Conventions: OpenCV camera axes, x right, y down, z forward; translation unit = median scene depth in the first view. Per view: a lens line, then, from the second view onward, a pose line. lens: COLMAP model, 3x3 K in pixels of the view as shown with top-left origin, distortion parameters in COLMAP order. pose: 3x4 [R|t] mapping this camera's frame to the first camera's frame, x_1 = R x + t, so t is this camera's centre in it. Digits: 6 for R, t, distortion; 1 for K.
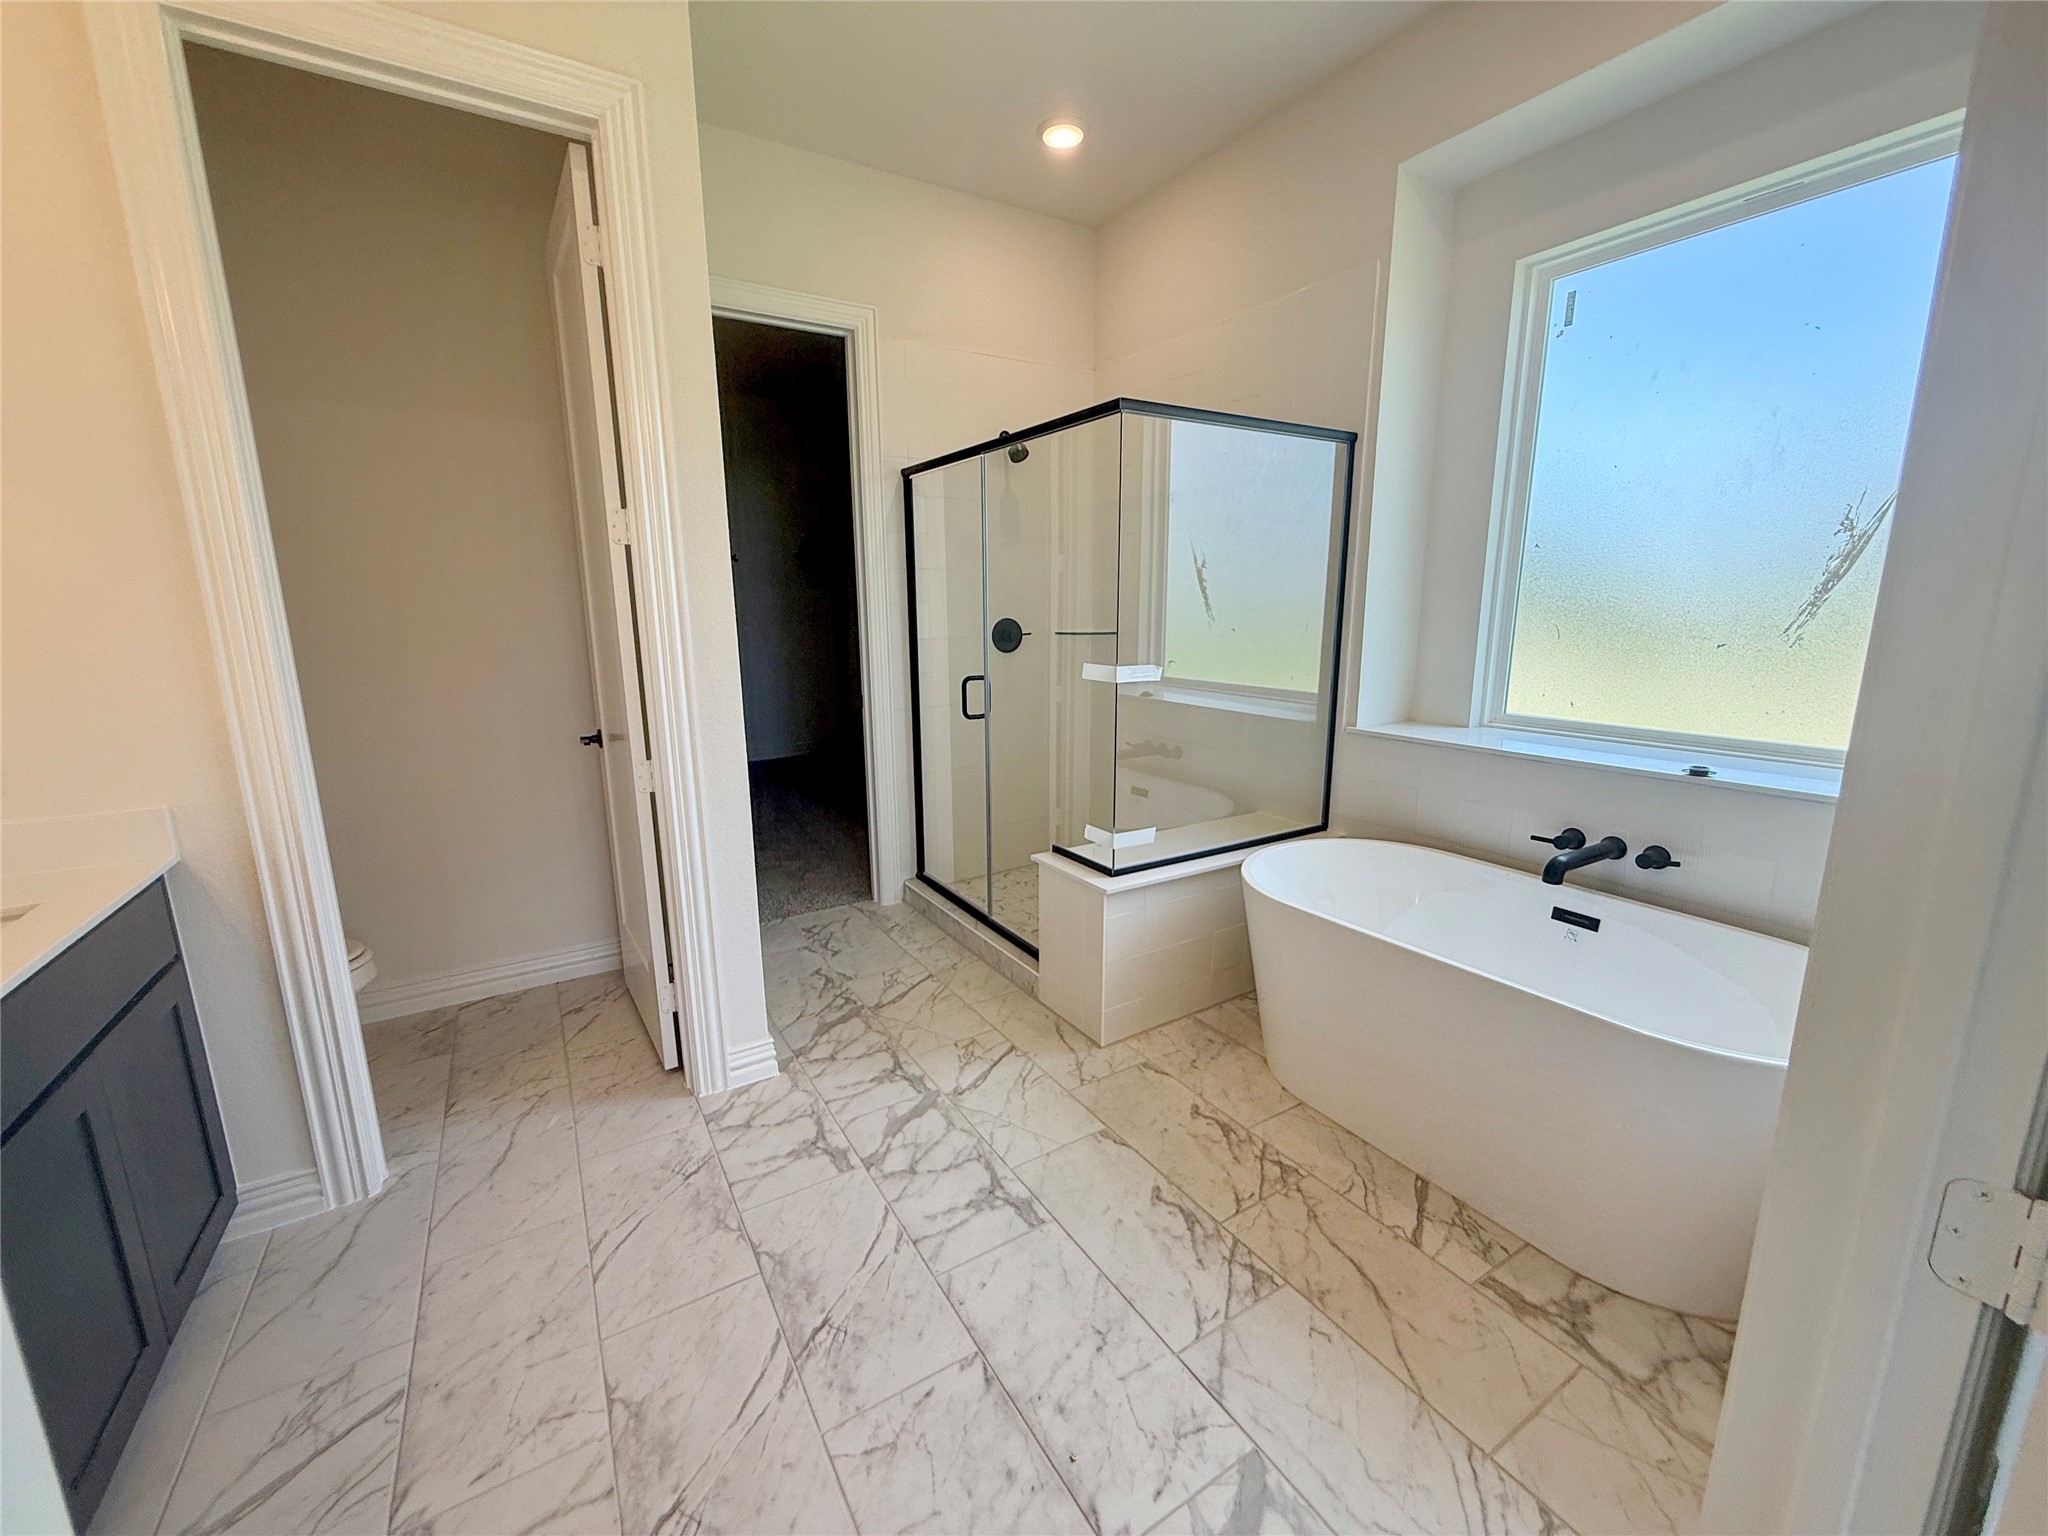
lens RADIAL K [[813.6, 0, 1020.5], [0, 813.6, 769.8], [0, 0, 1]] dist [-0.000383, 0.000309]
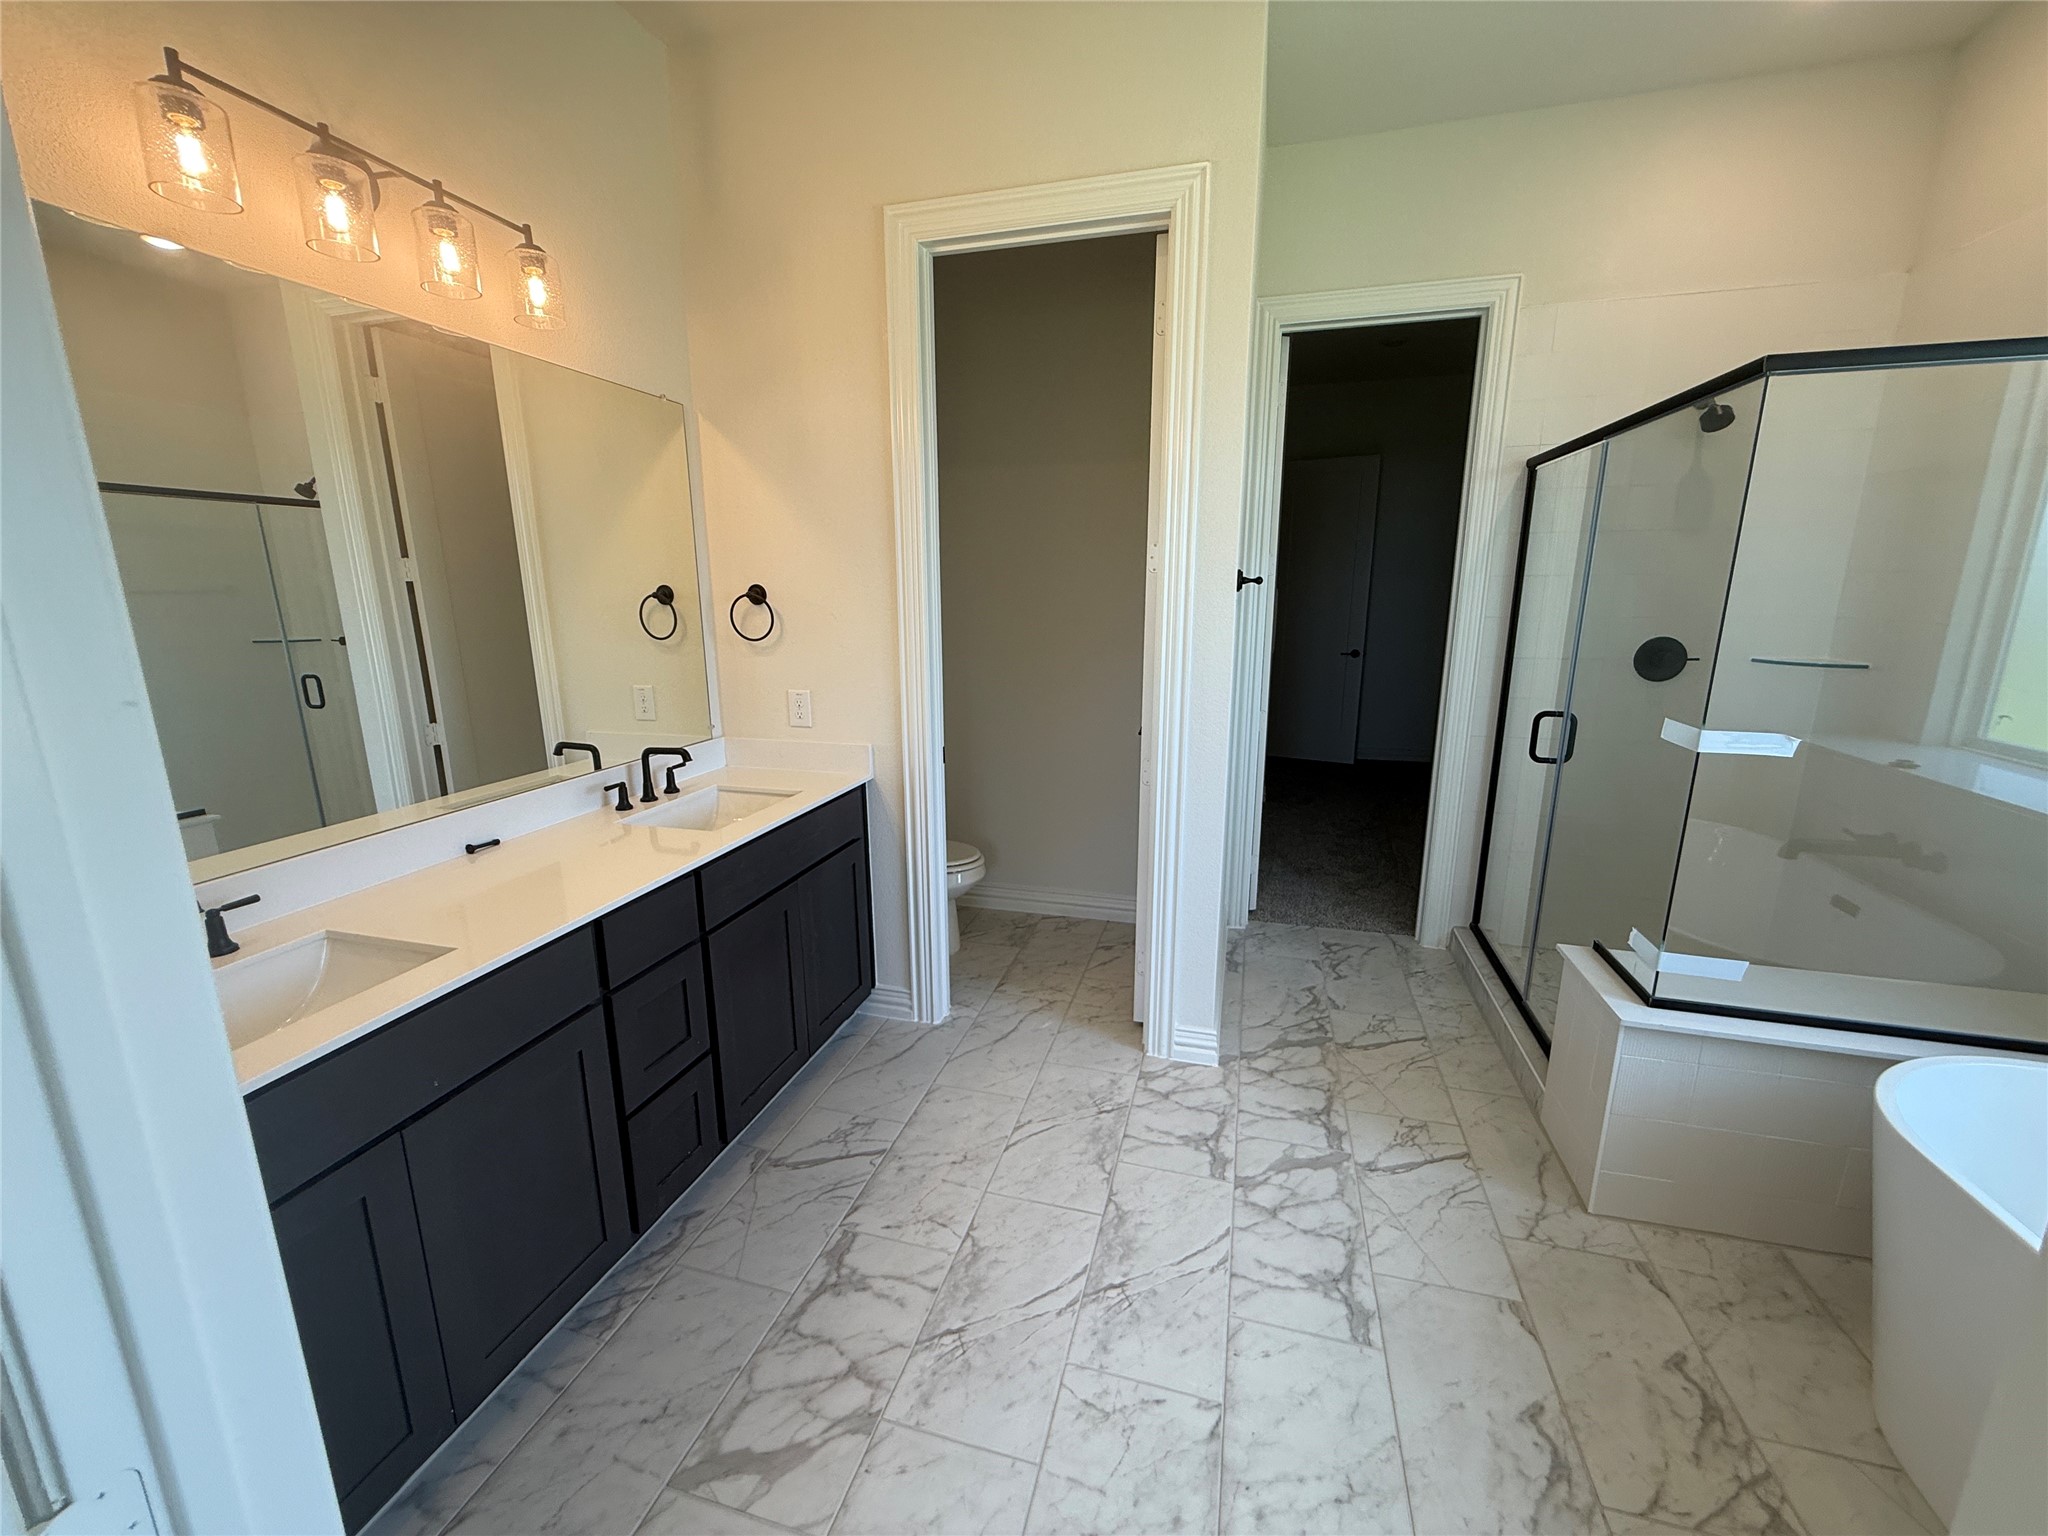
lens RADIAL K [[813.6, 0, 1020.5], [0, 813.6, 769.8], [0, 0, 1]] dist [-0.000383, 0.000309]
pose [[0.675630, 0.165983, -0.718313, 0.262459], [-0.148167, 0.985017, 0.088248, -0.073109], [0.722198, 0.046807, 0.690101, 0.069225]]
